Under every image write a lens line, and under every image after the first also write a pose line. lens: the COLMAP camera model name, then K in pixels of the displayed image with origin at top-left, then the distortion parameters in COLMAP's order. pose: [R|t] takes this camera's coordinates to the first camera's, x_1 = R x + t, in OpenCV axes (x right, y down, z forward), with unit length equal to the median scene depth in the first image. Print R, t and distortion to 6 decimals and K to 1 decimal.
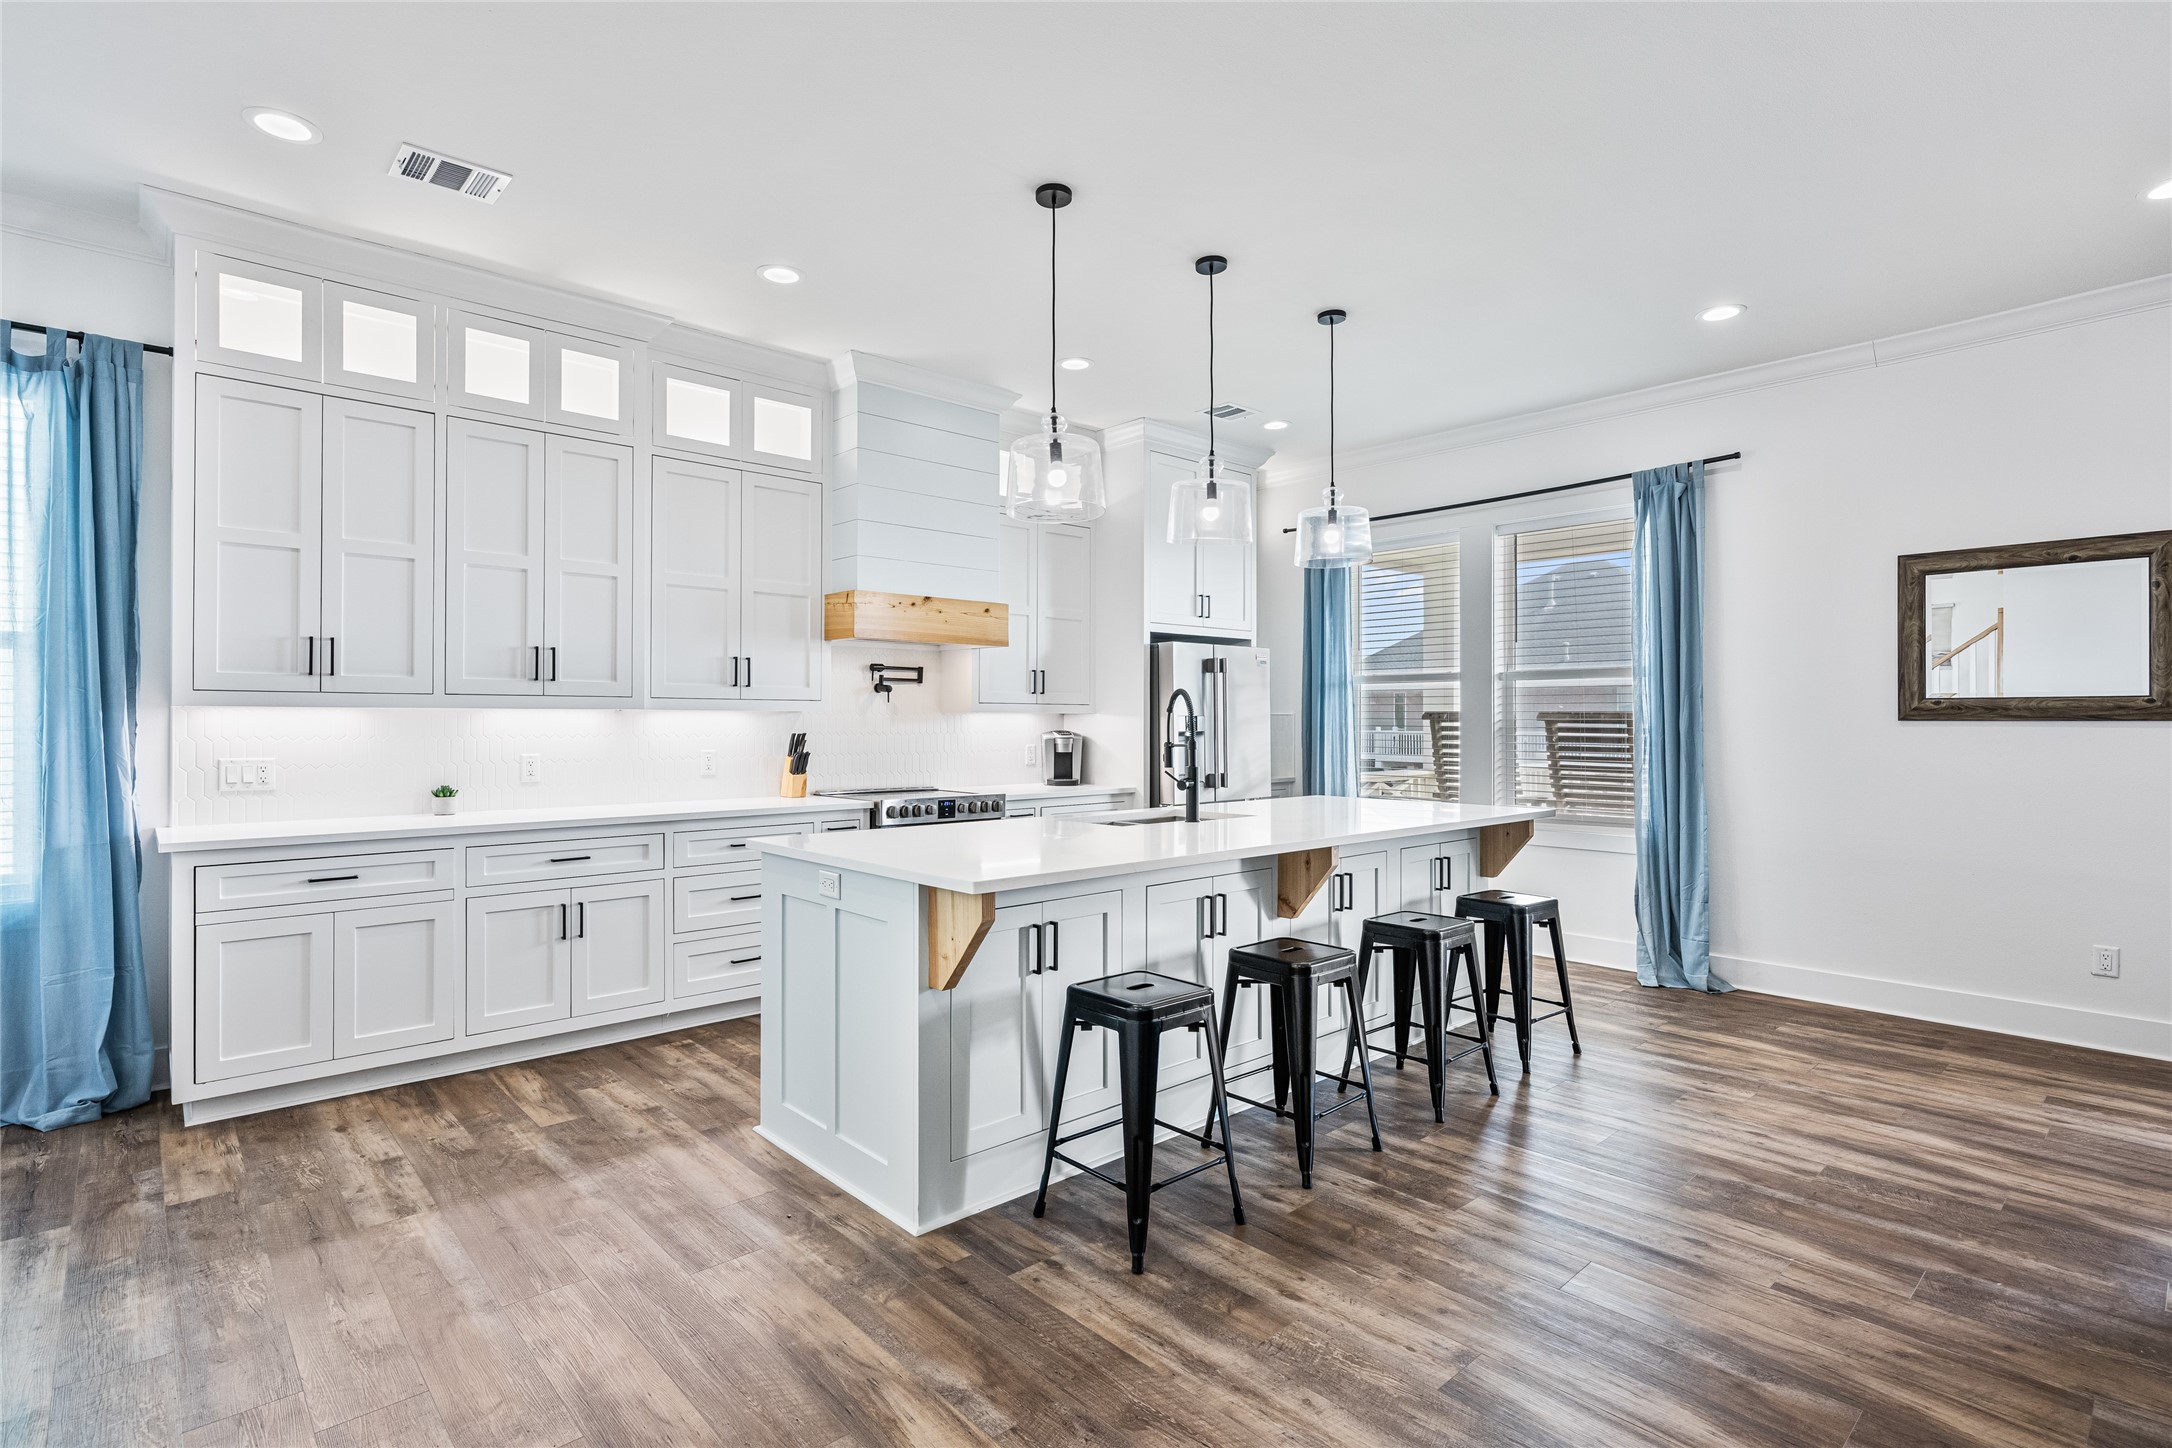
lens RADIAL K [[1053.4, 0, 1084.1], [0, 1053.4, 716.5], [0, 0, 1]] dist [-0.002735, 0.000351]
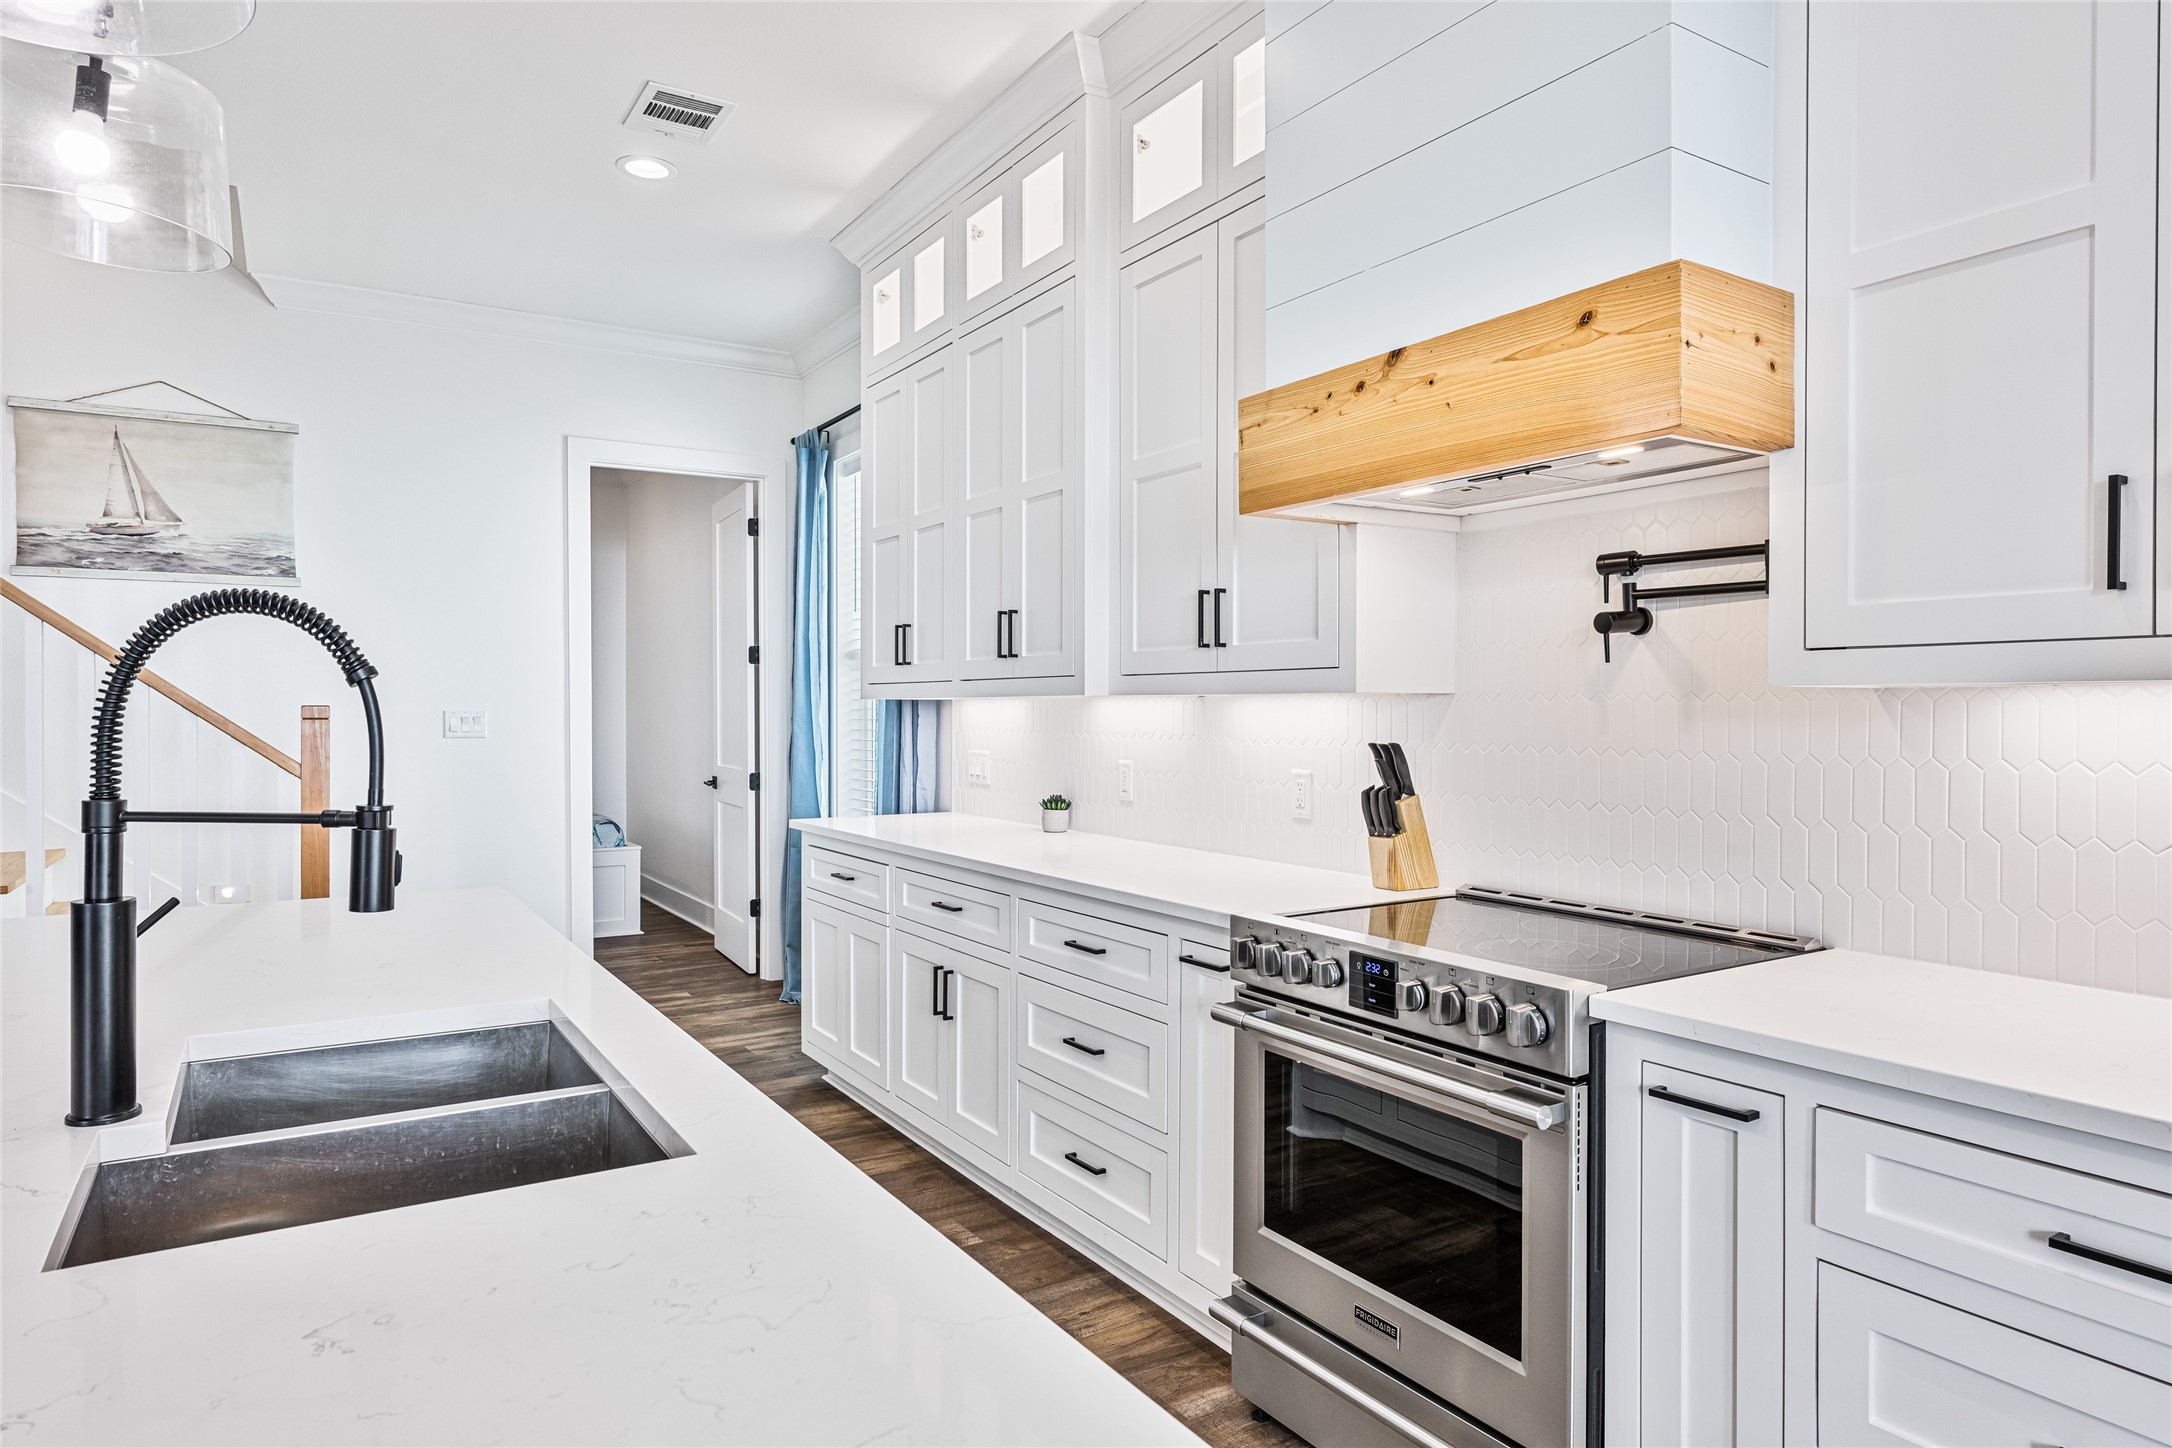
lens RADIAL K [[1278.3, 0, 1086.0], [0, 1278.3, 724.0], [0, 0, 1]] dist [-0.003905, -0.001952]
pose [[-0.168316, 0.011873, -0.985662, 0.315311], [0.003744, 0.999928, 0.011405, 0.001695], [0.985726, -0.001770, -0.168348, 1.115280]]
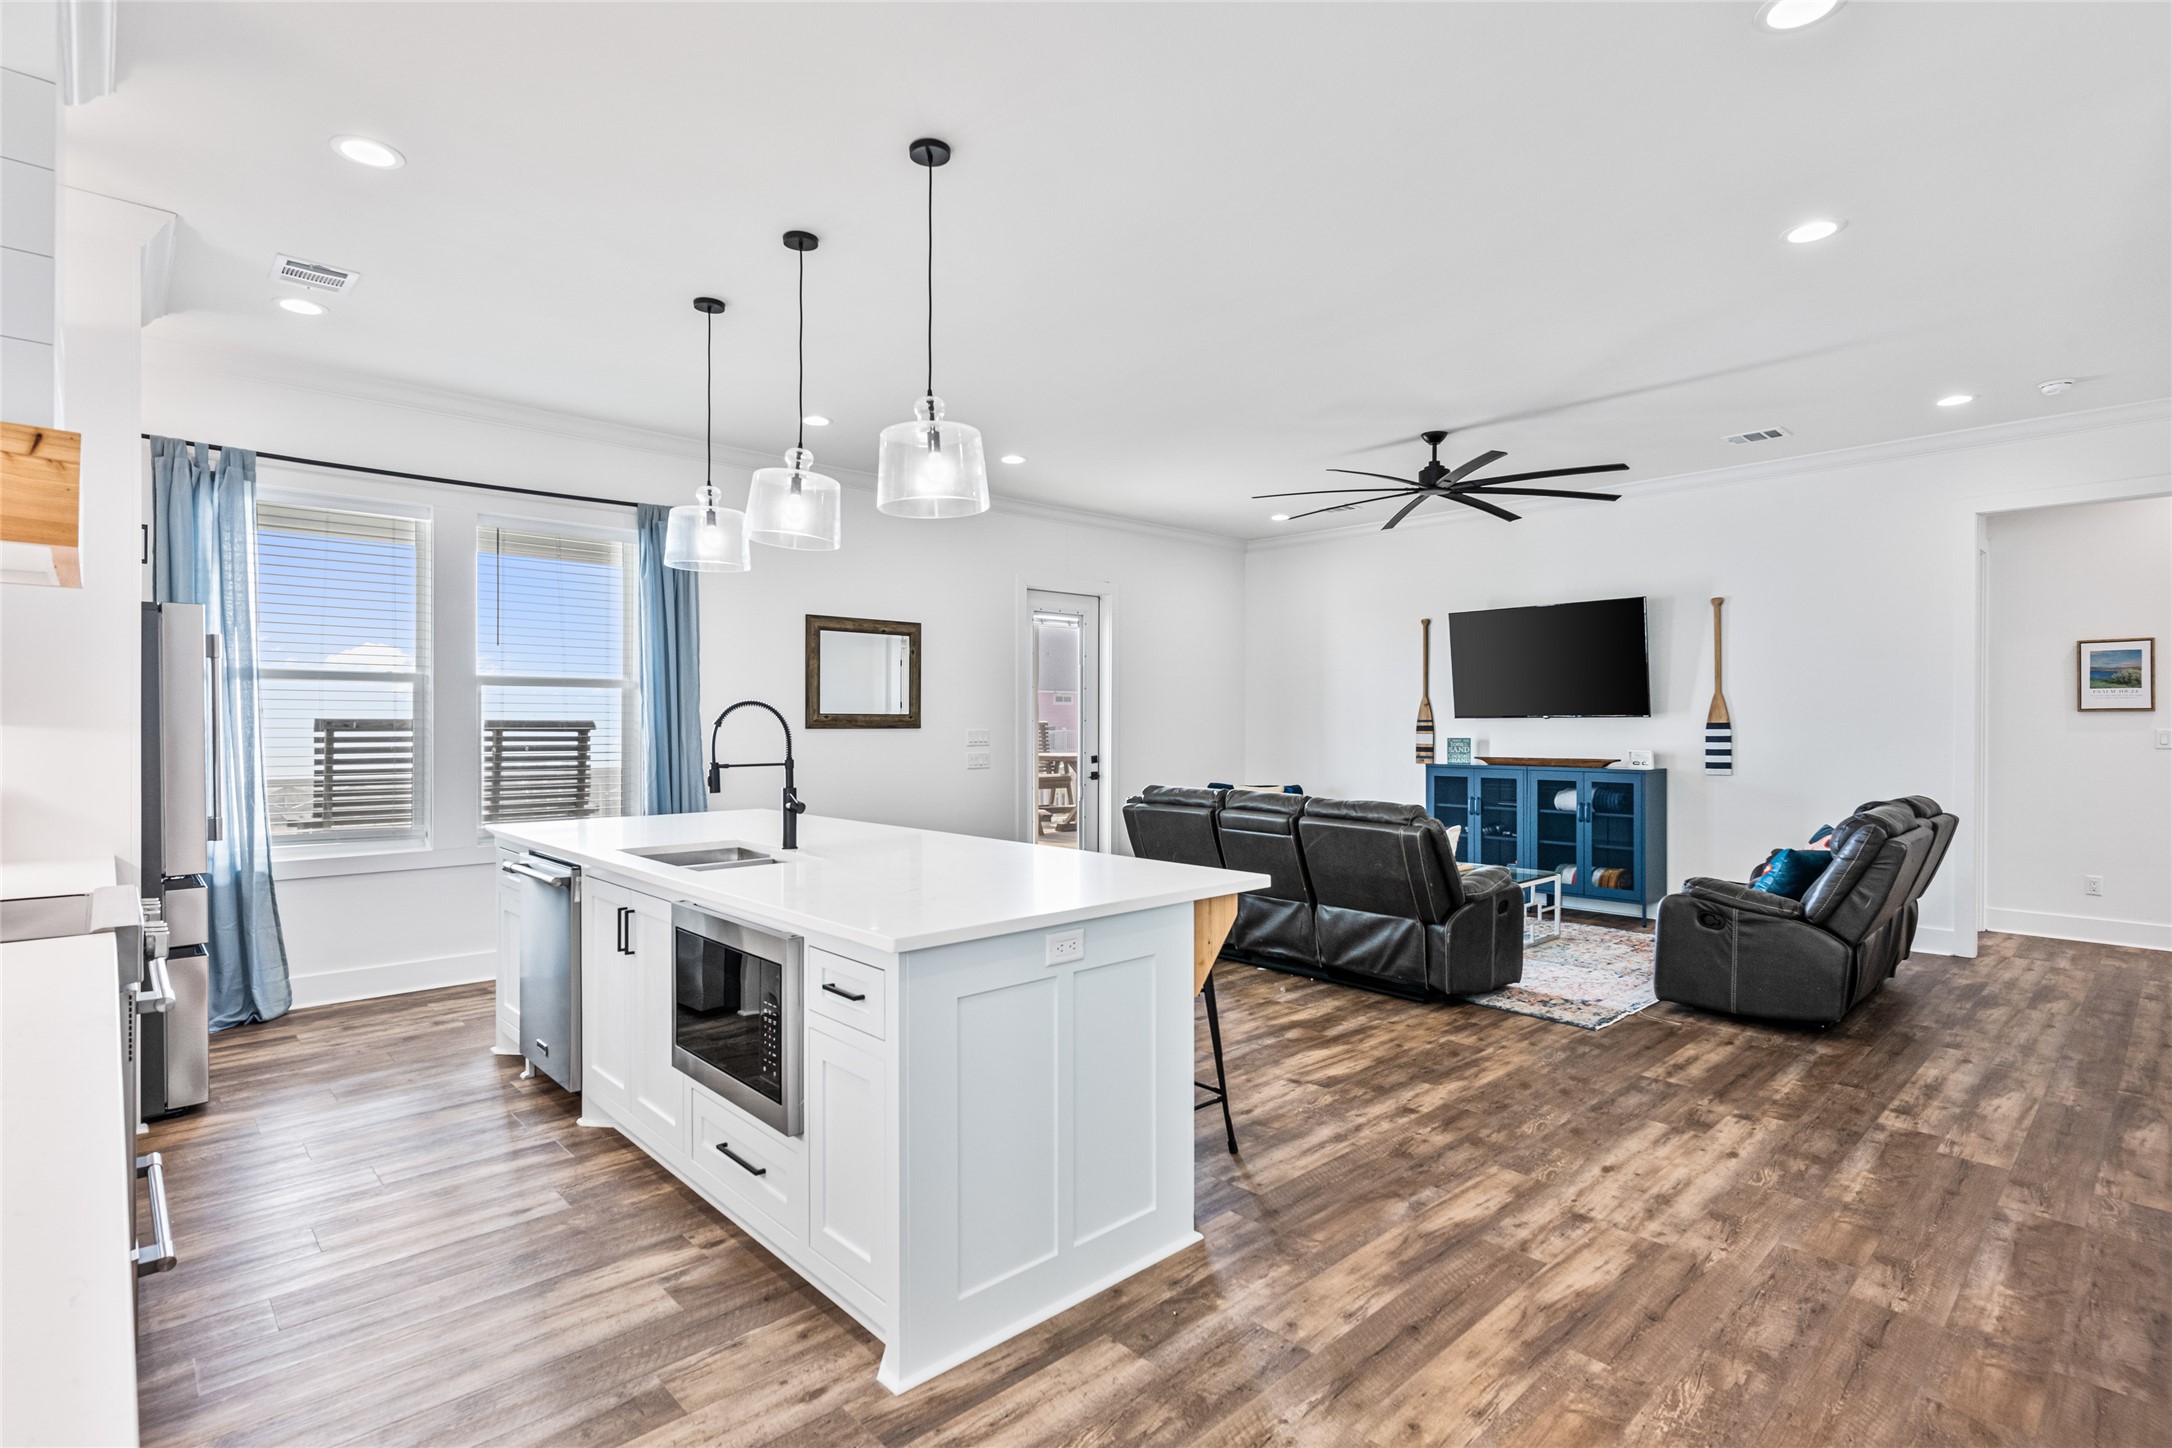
lens RADIAL K [[1050.9, 0, 1086.0], [0, 1050.9, 724.0], [0, 0, 1]] dist [-0.001881, 0.000226]
pose [[-0.017116, -0.003260, 0.999848, -0.695987], [-0.006558, 0.999974, 0.003148, -0.009972], [-0.999832, -0.006503, -0.017137, 0.661883]]
